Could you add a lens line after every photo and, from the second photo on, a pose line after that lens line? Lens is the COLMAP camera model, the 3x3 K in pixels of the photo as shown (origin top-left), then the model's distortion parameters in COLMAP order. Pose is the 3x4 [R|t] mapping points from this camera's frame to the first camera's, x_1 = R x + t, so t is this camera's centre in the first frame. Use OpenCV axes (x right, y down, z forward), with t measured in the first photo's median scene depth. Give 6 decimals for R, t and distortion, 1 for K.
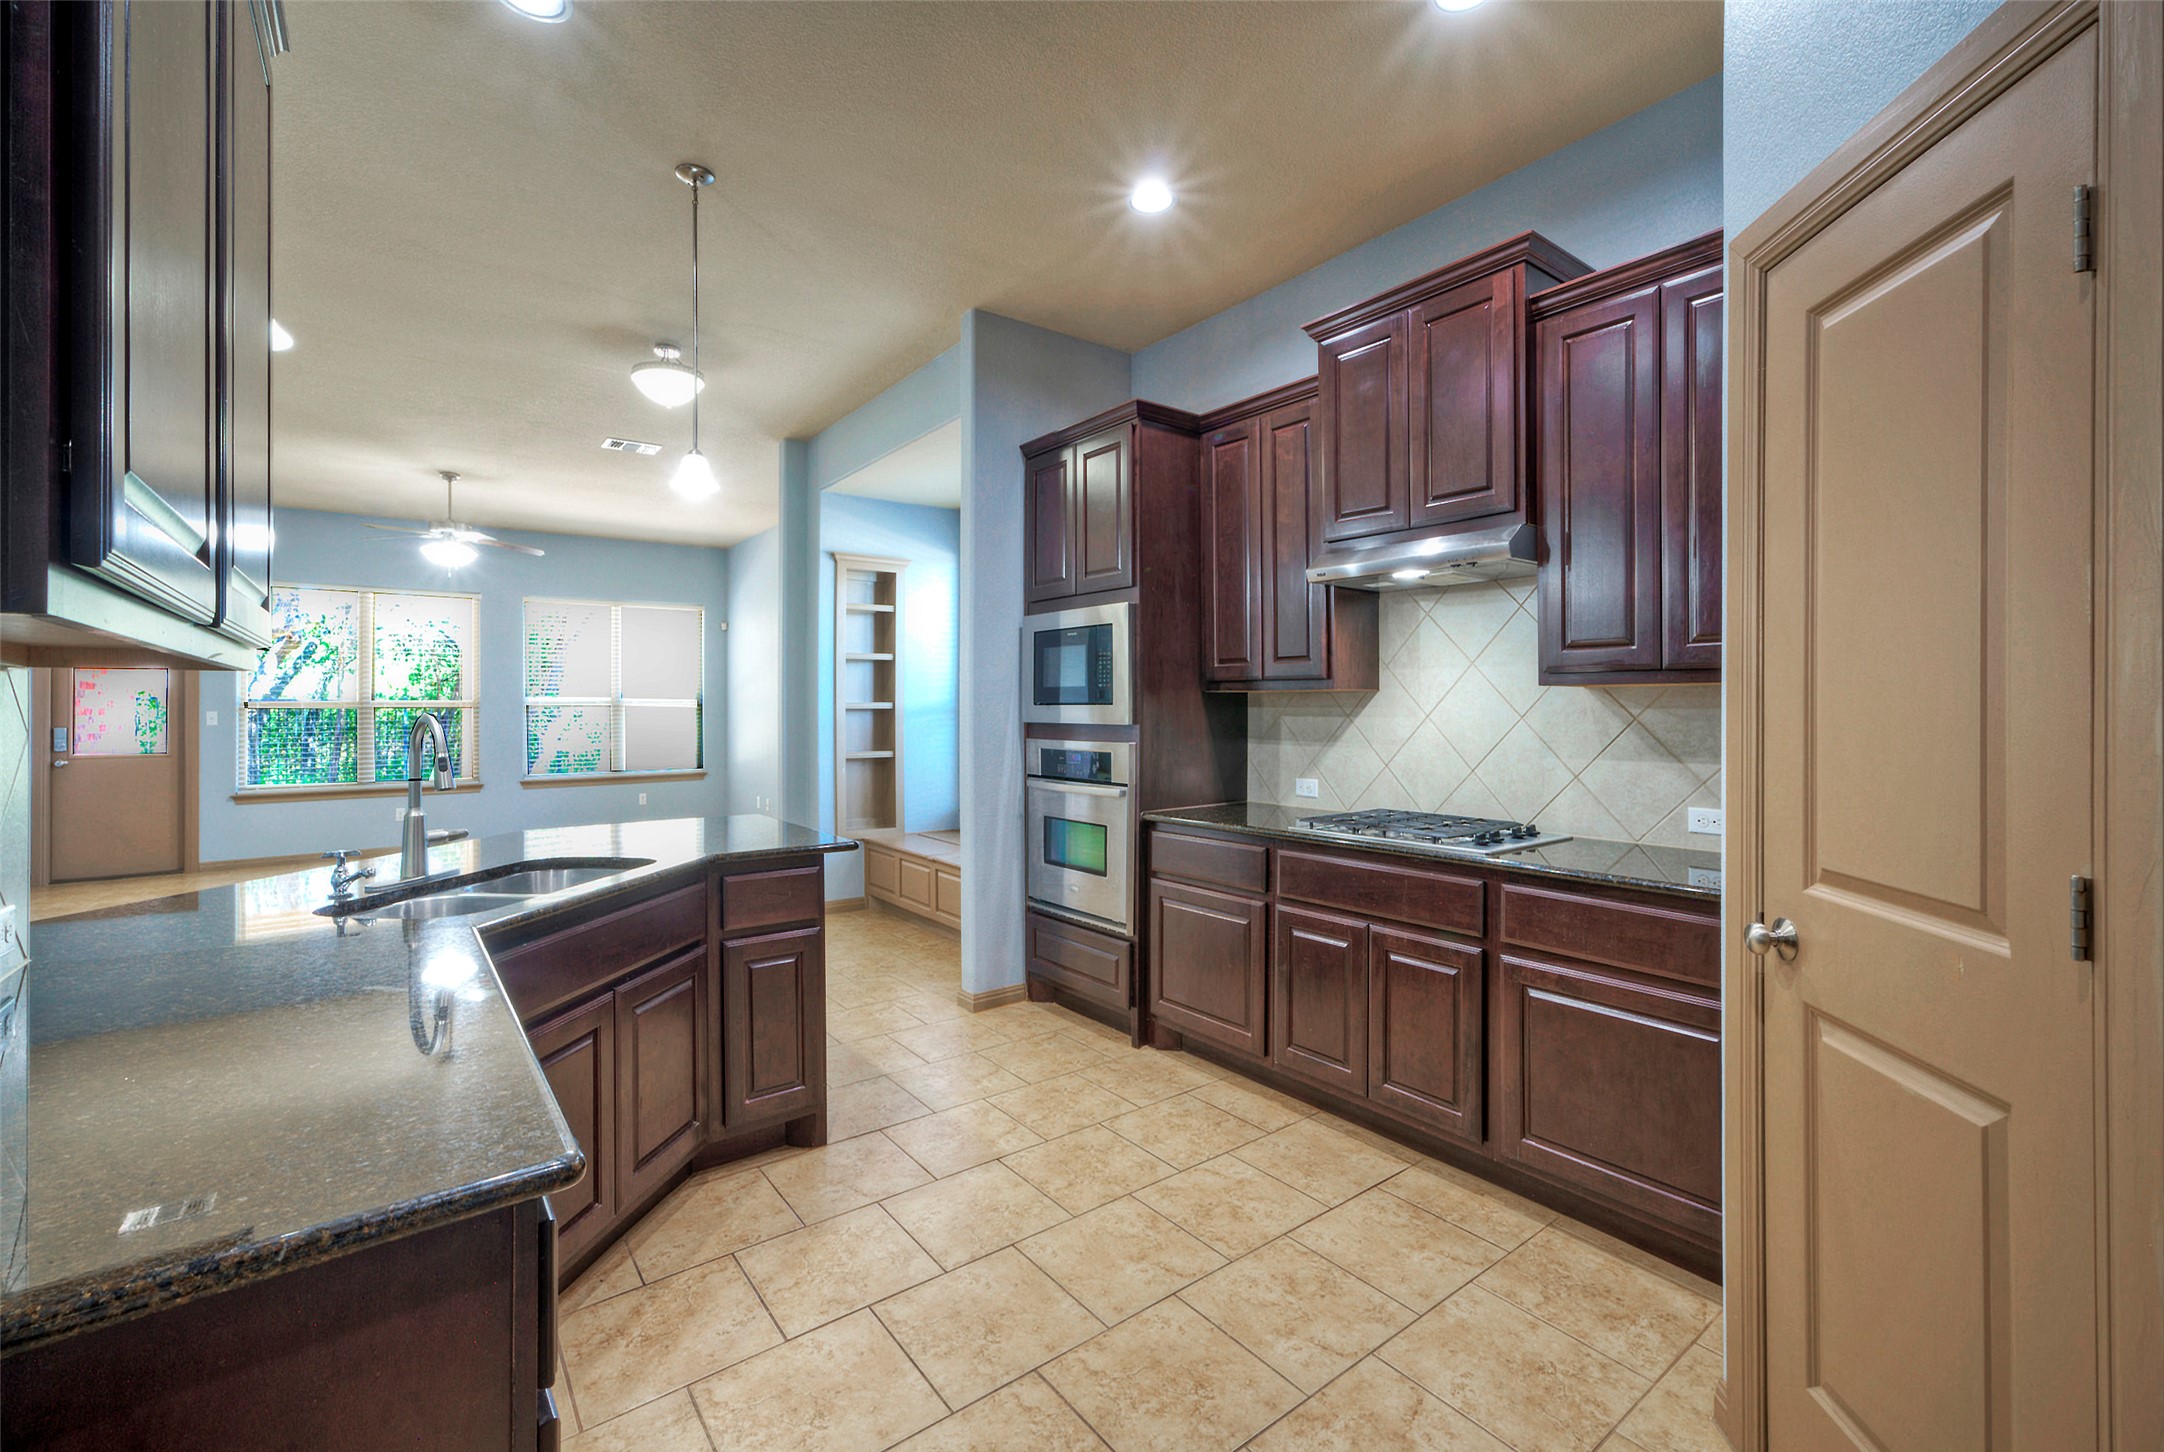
lens RADIAL K [[863.8, 0, 1114.1], [0, 863.8, 708.0], [0, 0, 1]] dist [-0.022225, 0.001827]
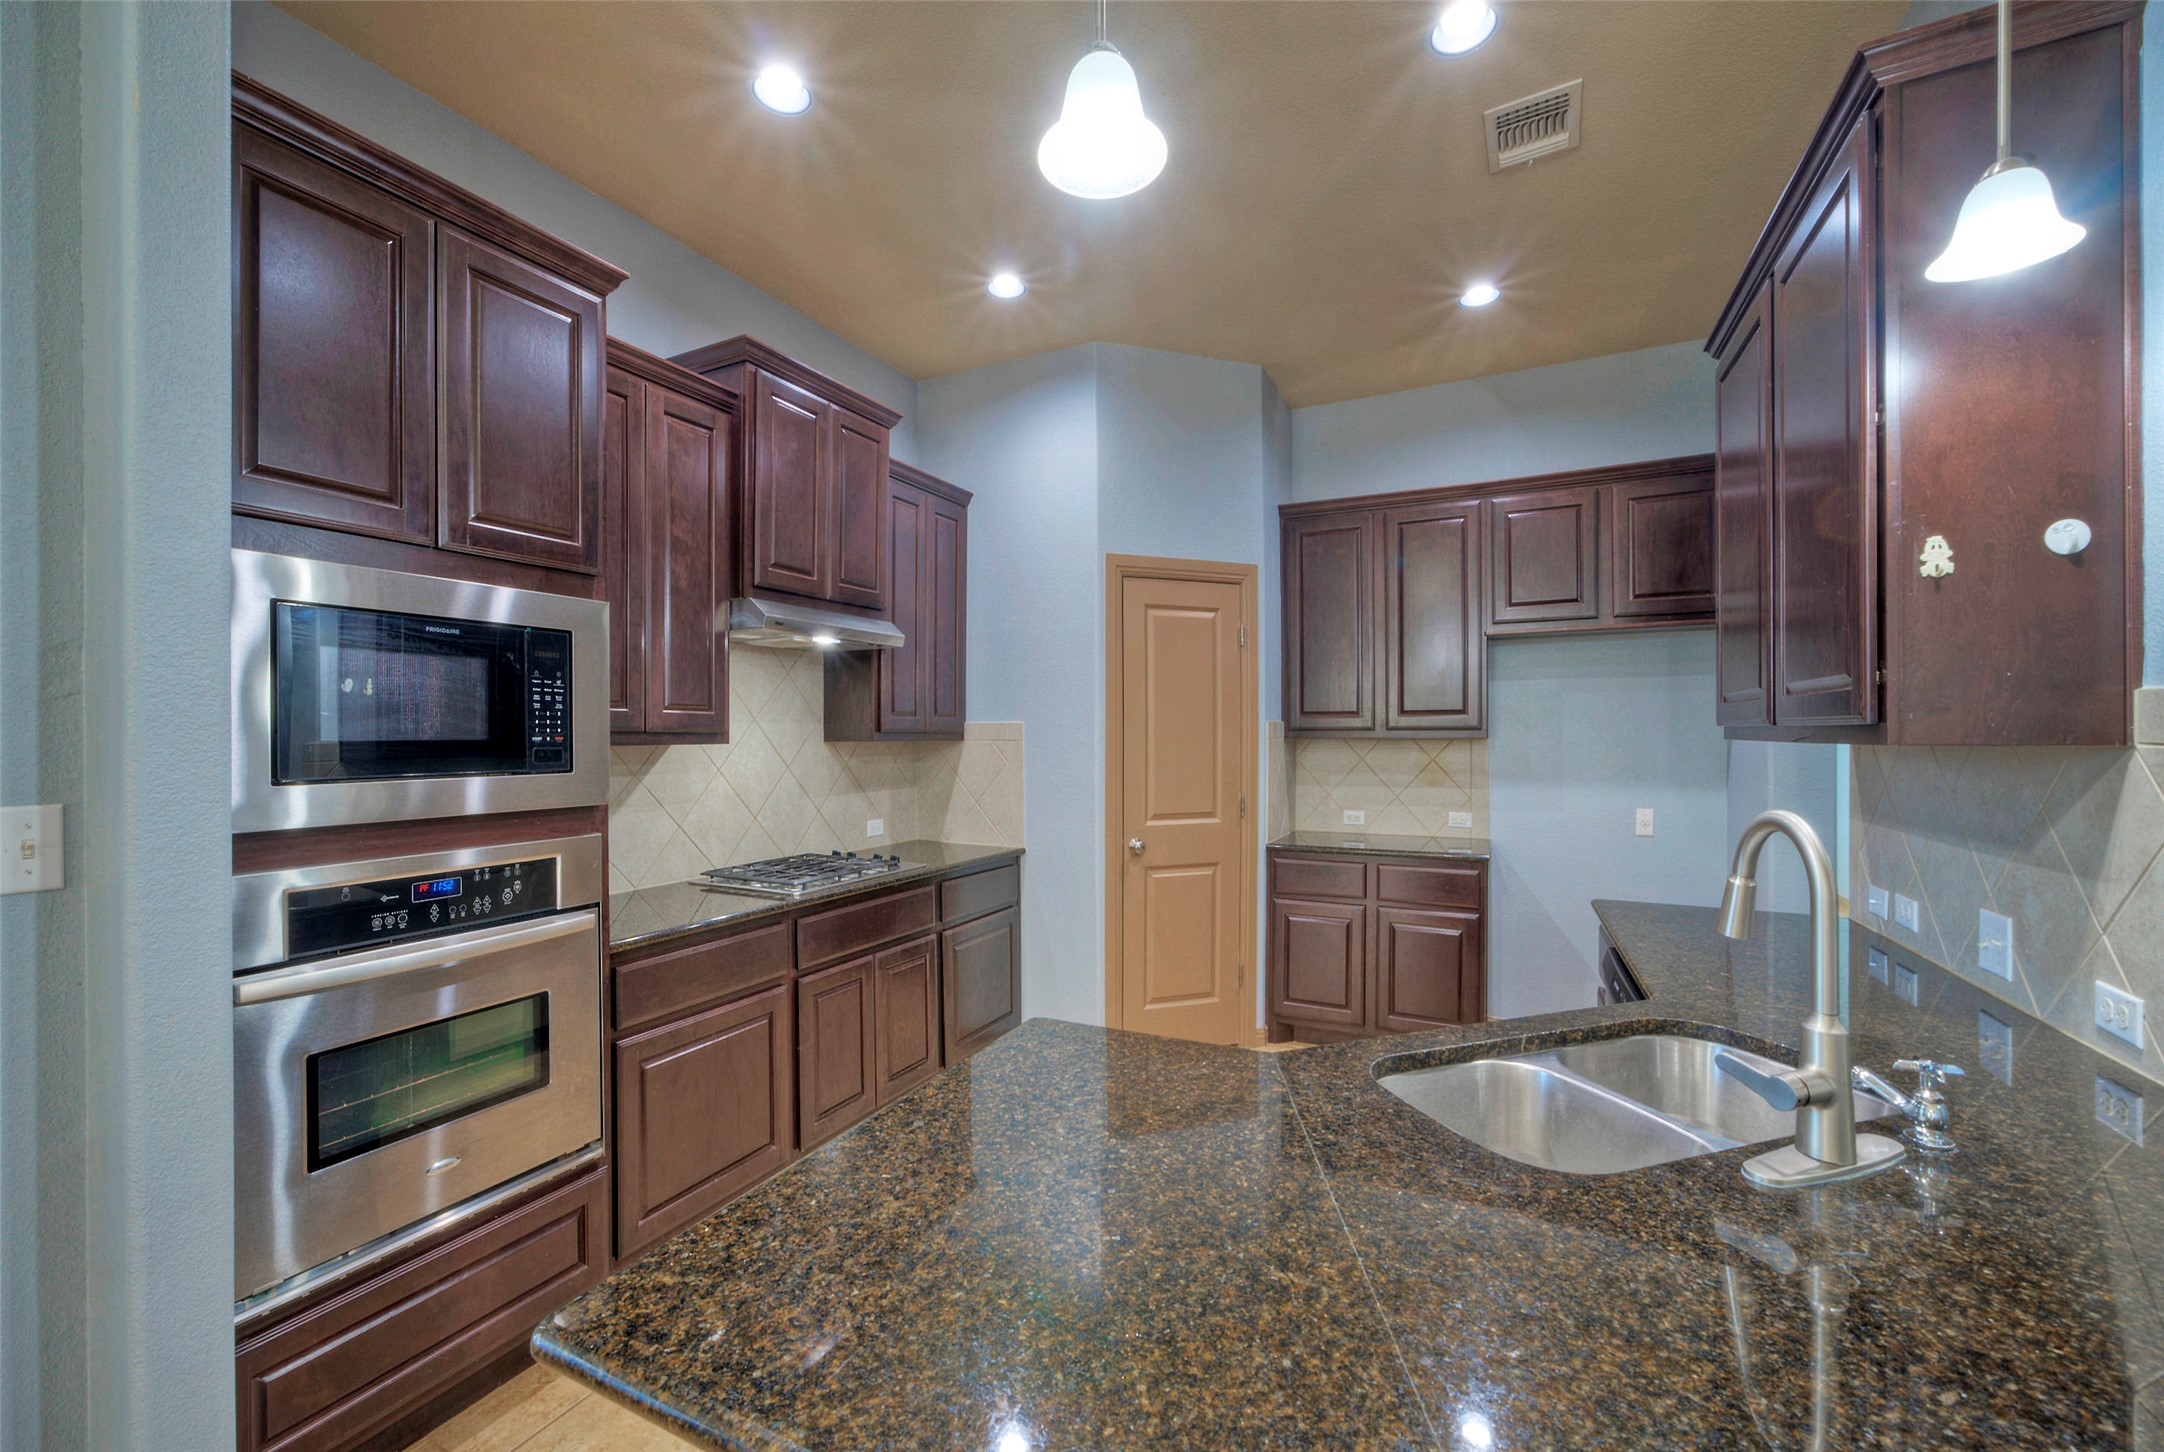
lens RADIAL K [[863.8, 0, 1039.9], [0, 863.8, 742.9], [0, 0, 1]] dist [-0.022225, 0.001827]
pose [[-0.362583, -0.006193, 0.931931, -0.631273], [0.004592, 0.999954, 0.008432, -0.025919], [-0.931940, 0.007337, -0.362537, 0.910617]]
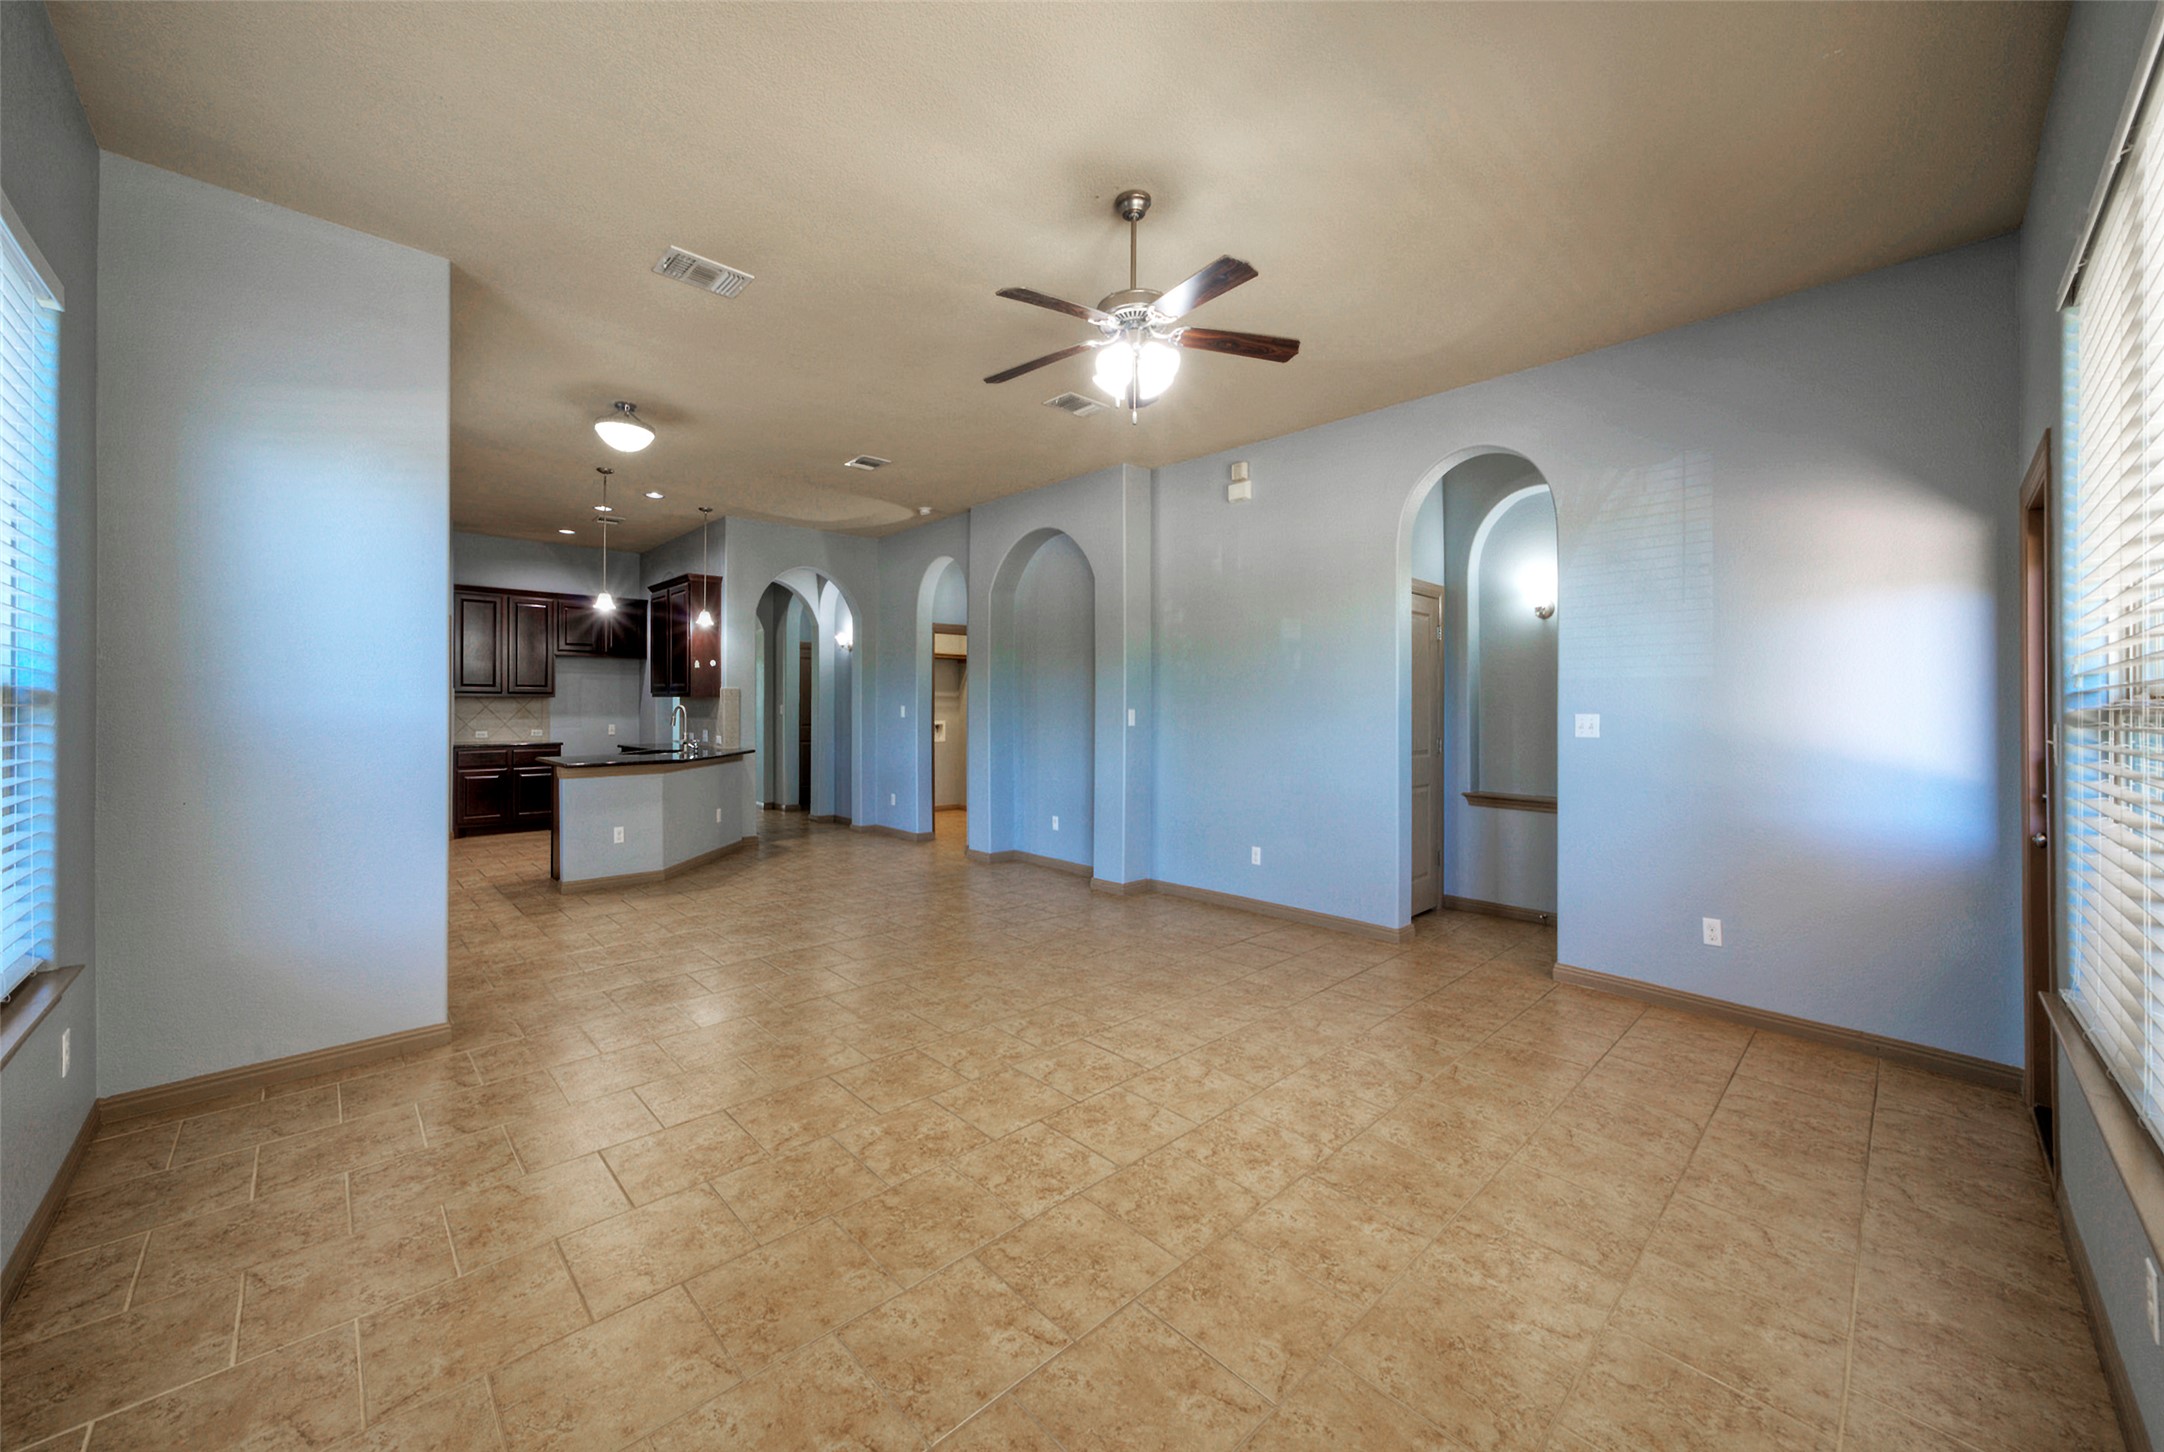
lens RADIAL K [[796.4, 0, 1062.9], [0, 796.4, 719.4], [0, 0, 1]] dist [-0.003021, 0.002090]
pose [[-0.998761, -0.001158, -0.049758, -1.278344], [-0.002101, 0.999819, 0.018897, -0.001134], [0.049727, 0.018978, -0.998583, 2.529502]]
